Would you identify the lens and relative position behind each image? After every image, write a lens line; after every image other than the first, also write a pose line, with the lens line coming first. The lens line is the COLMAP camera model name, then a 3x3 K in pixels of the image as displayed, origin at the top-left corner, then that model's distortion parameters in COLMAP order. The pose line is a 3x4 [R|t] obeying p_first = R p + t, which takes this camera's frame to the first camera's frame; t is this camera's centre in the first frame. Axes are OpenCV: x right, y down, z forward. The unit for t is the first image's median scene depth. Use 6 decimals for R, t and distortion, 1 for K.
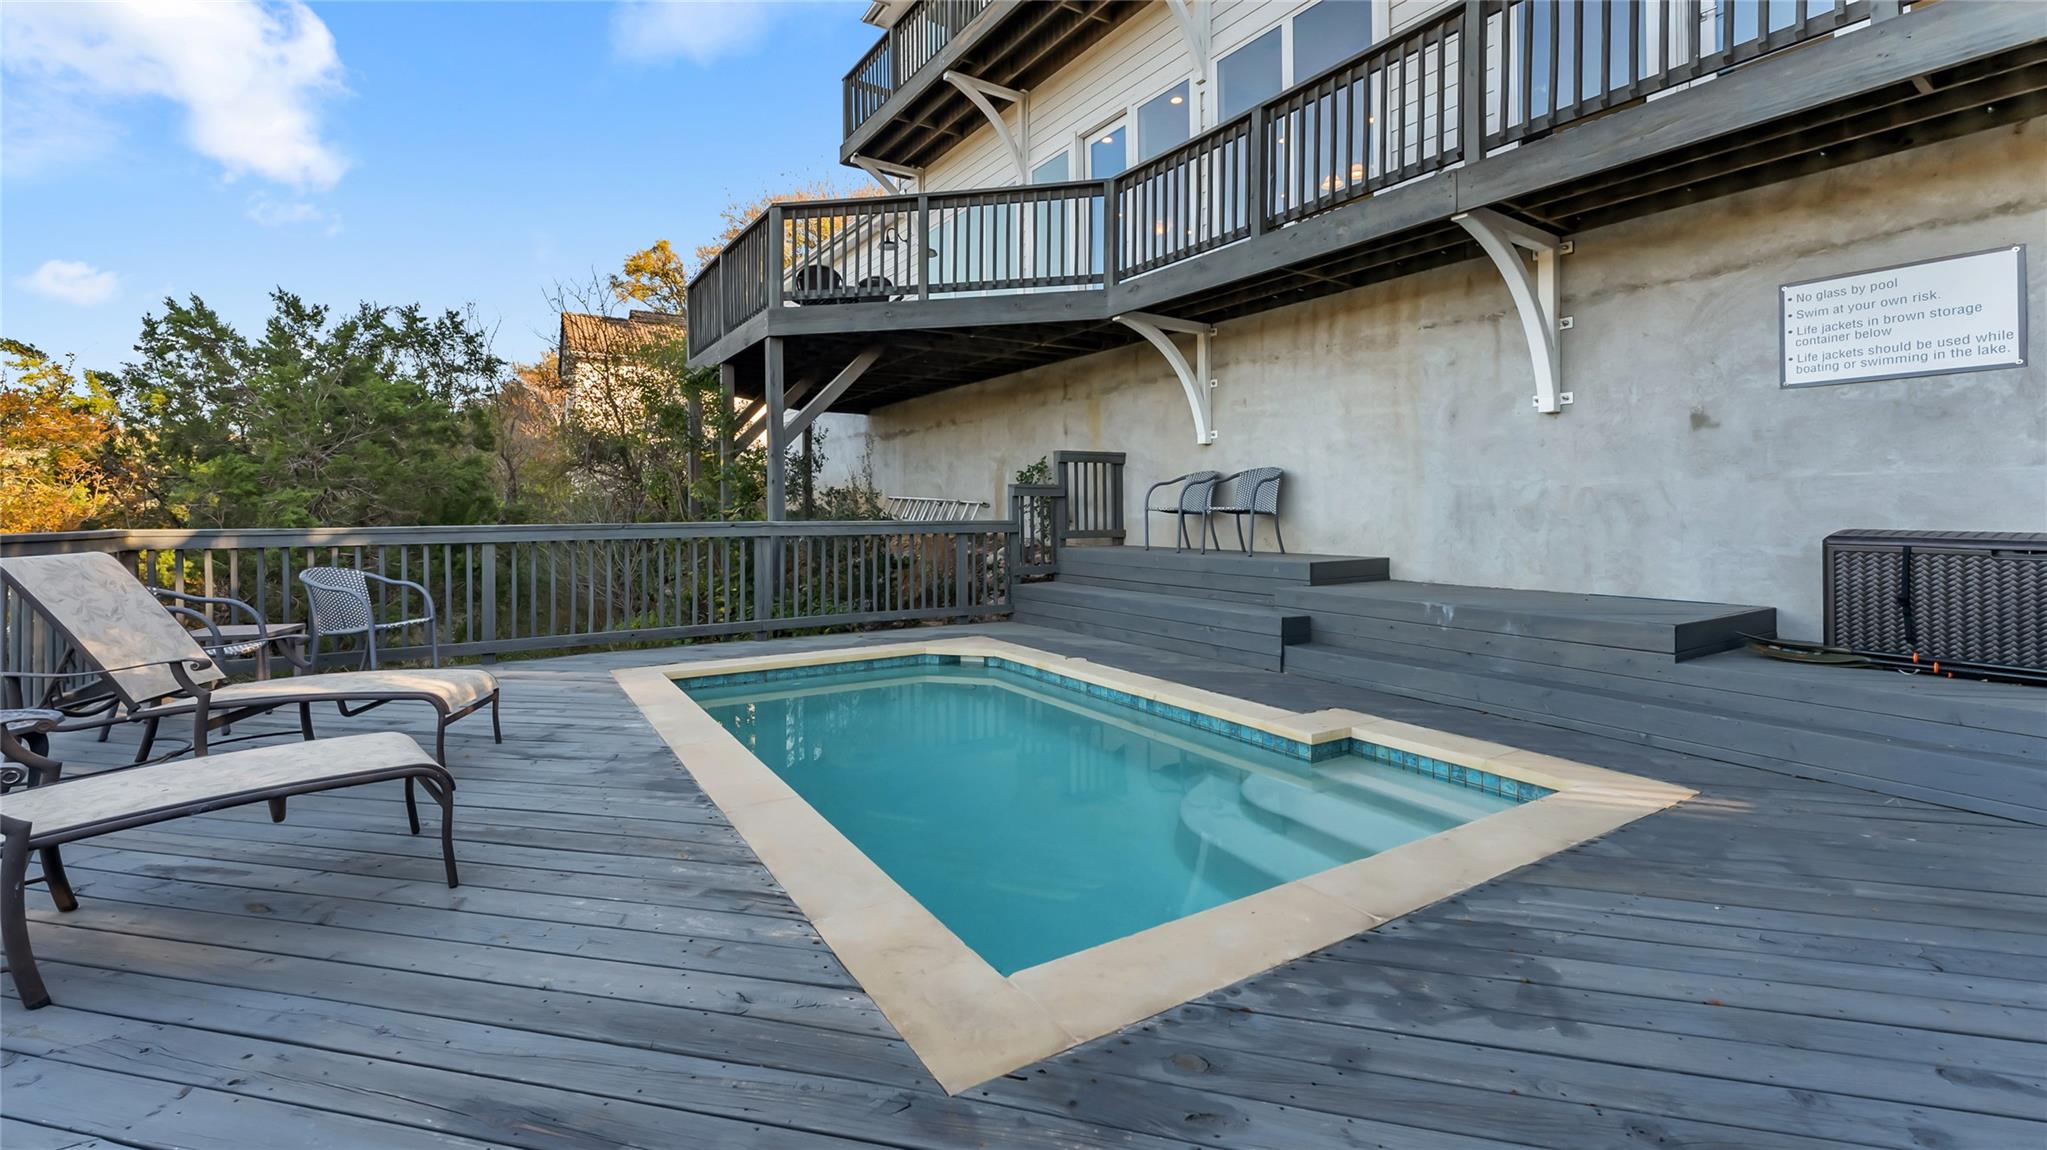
lens RADIAL K [[820.4, 0, 1026.6], [0, 820.4, 513.5], [0, 0, 1]] dist [-0.007455, 0.001185]
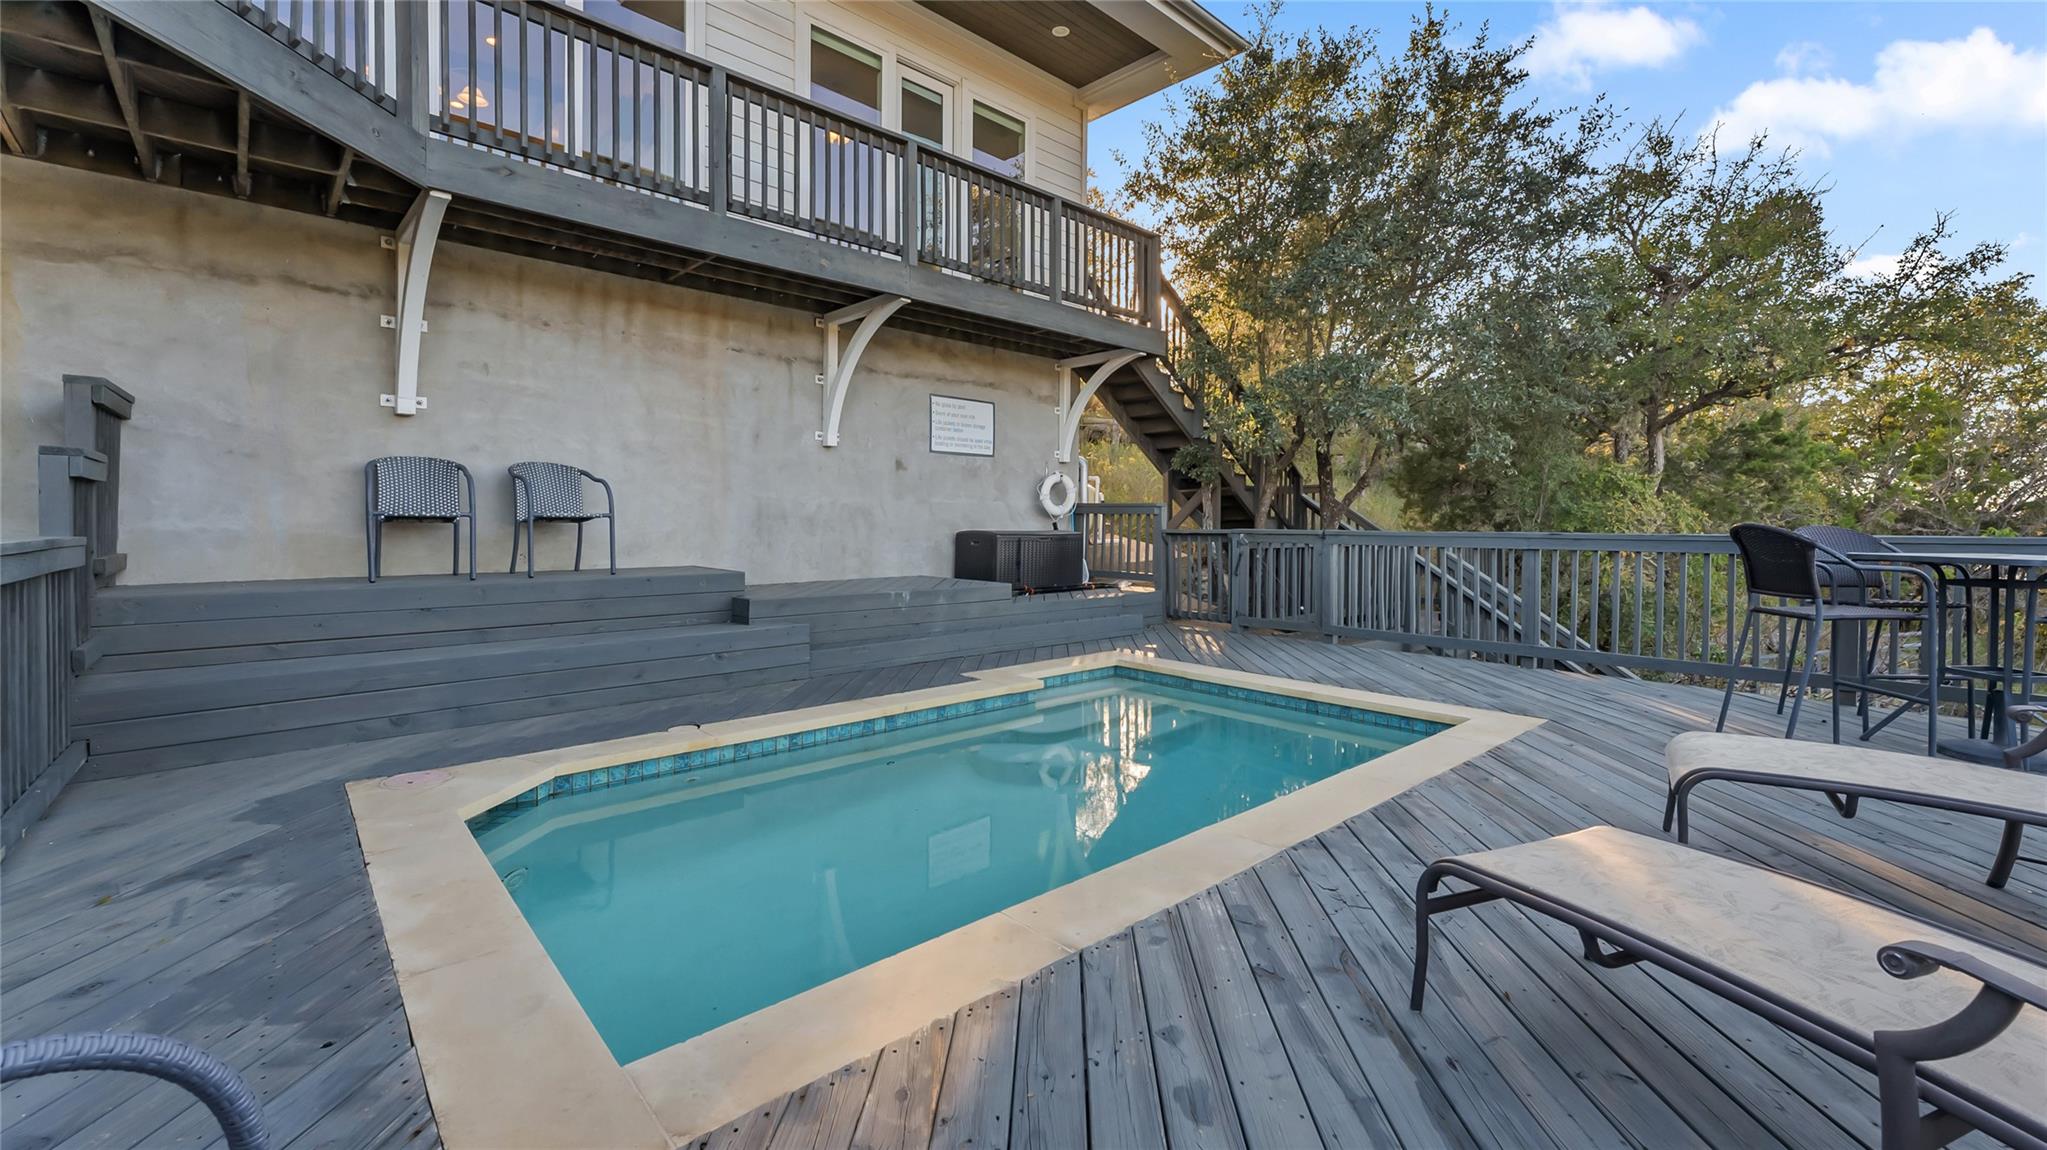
lens RADIAL K [[820.4, 0, 1029.3], [0, 820.4, 533.2], [0, 0, 1]] dist [-0.007455, 0.001185]
pose [[-0.151622, -0.011208, 0.988375, -0.637506], [-0.001276, 0.999937, 0.011144, 0.002288], [-0.988438, 0.000429, -0.151627, 0.769591]]
